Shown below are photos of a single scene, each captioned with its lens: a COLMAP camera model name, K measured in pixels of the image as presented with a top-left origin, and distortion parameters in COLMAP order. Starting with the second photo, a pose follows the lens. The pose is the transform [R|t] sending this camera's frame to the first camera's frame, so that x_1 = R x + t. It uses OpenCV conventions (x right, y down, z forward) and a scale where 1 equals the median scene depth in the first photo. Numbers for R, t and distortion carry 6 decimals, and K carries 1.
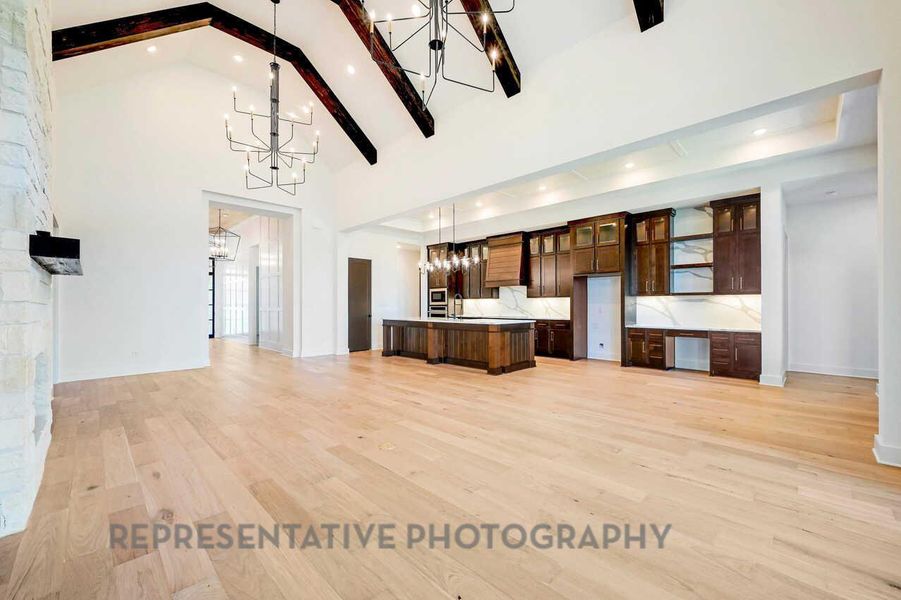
lens RADIAL K [[363.2, 0, 452.4], [0, 363.2, 303.4], [0, 0, 1]] dist [0.002865, 0.000124]
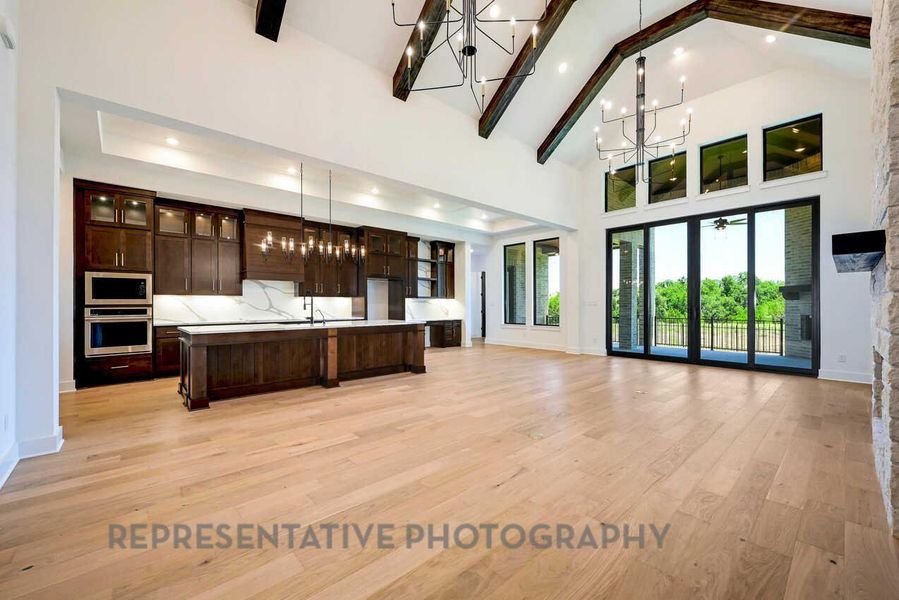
lens RADIAL K [[362.4, 0, 449.1], [0, 362.4, 302.1], [0, 0, 1]] dist [0.002865, 0.000124]
pose [[0.048860, 0.009205, 0.998763, -0.705150], [-0.002137, 0.999956, -0.009112, 0.005065], [-0.998803, -0.001689, 0.048878, 0.685639]]
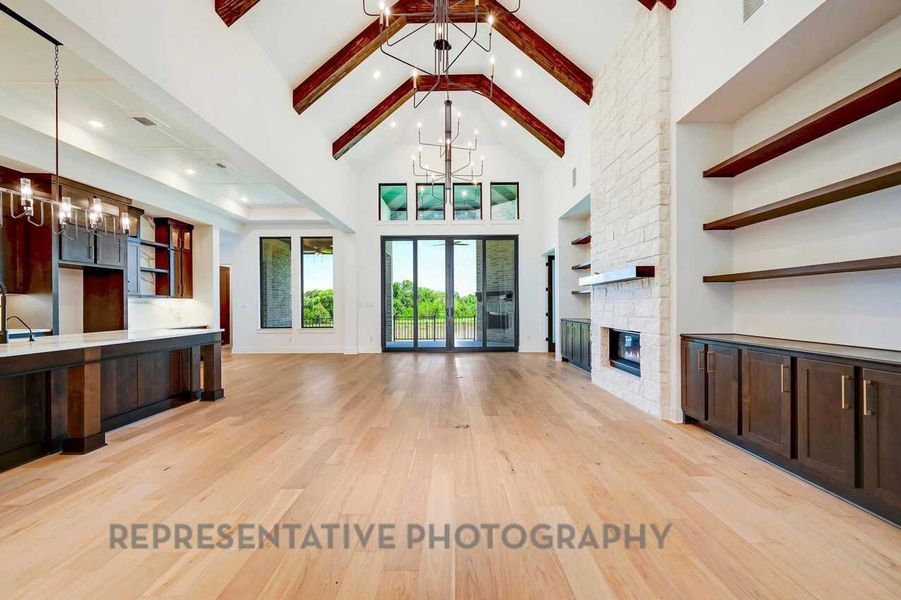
lens RADIAL K [[363.2, 0, 451.4], [0, 363.2, 303.2], [0, 0, 1]] dist [0.002865, 0.000124]
pose [[-0.703141, 0.009117, 0.710992, -0.598325], [0.004858, 0.999956, -0.008018, 0.005080], [-0.711034, -0.002184, -0.703155, 0.930982]]
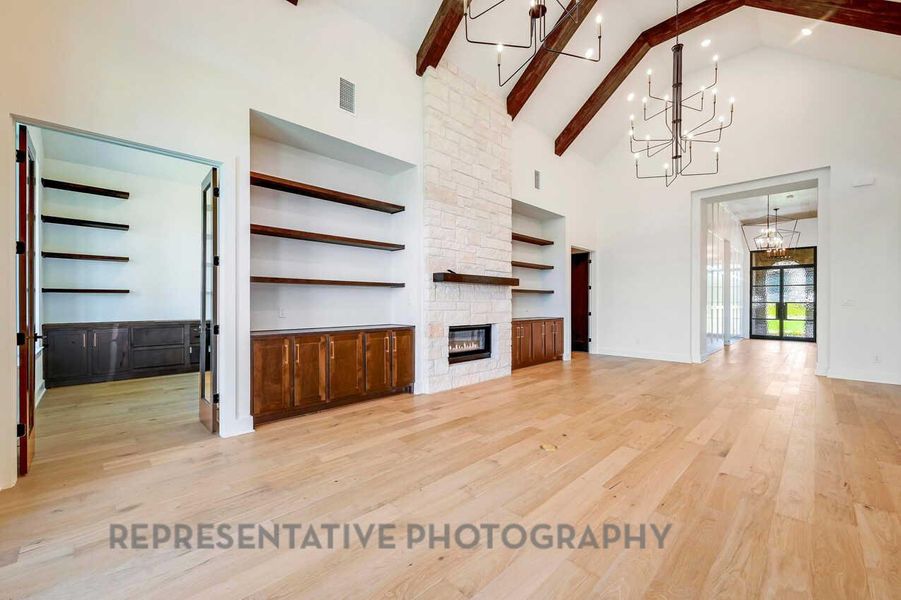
lens RADIAL K [[363.2, 0, 451.0], [0, 363.2, 302.3], [0, 0, 1]] dist [0.002865, 0.000124]
pose [[-0.000775, 0.002074, -0.999998, 0.307867], [0.001583, 0.999997, 0.002073, 0.000238], [0.999998, -0.001581, -0.000778, 0.283712]]
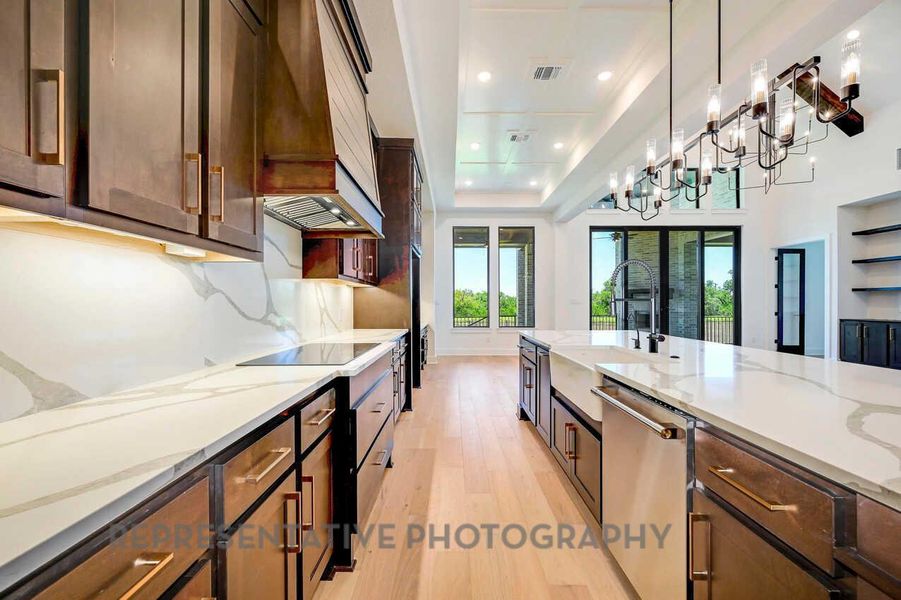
lens RADIAL K [[363.2, 0, 451.9], [0, 363.2, 303.8], [0, 0, 1]] dist [0.002865, 0.000124]
pose [[-0.703126, -0.002962, 0.711059, -0.089457], [-0.005248, 0.999986, -0.001024, 0.009635], [-0.711046, -0.004452, -0.703132, 1.299571]]
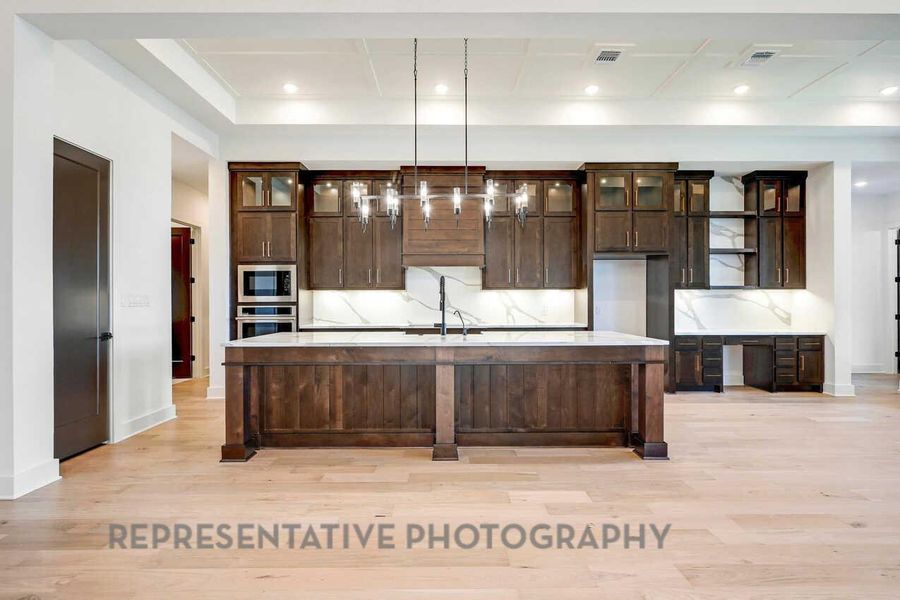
lens RADIAL K [[453.1, 0, 449.9], [0, 453.1, 301.7], [0, 0, 1]] dist [-0.003832, 0.000790]
pose [[0.702157, 0.001043, 0.712021, -0.362924], [-0.002027, 0.999998, 0.000535, 0.003285], [-0.712019, -0.001819, 0.702158, 0.620543]]
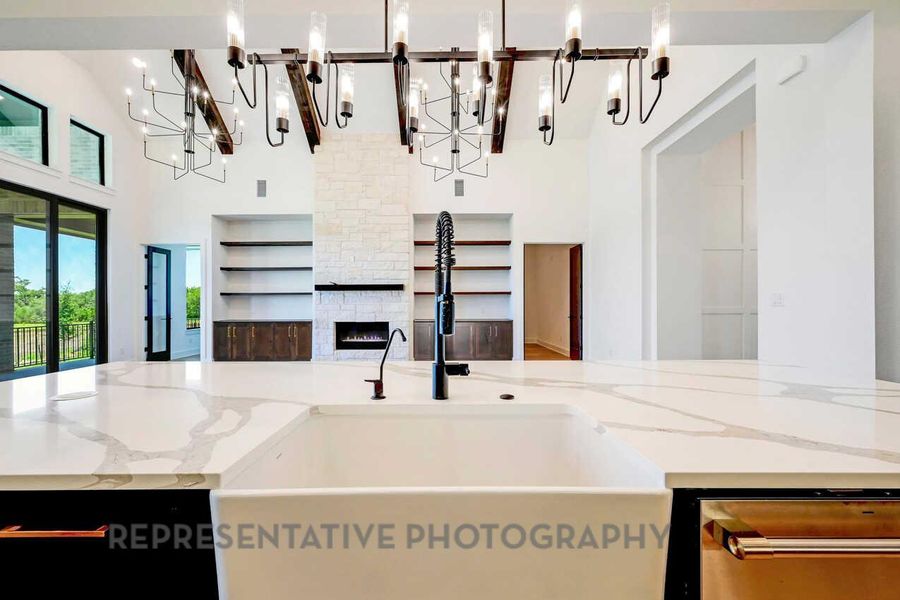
lens RADIAL K [[361.2, 0, 450.7], [0, 361.2, 301.3], [0, 0, 1]] dist [-0.004233, -0.000286]
pose [[-0.708720, -0.003252, -0.705482, 0.093412], [0.007739, 0.999893, -0.012384, 0.005626], [0.705447, -0.014237, -0.708619, 1.105974]]
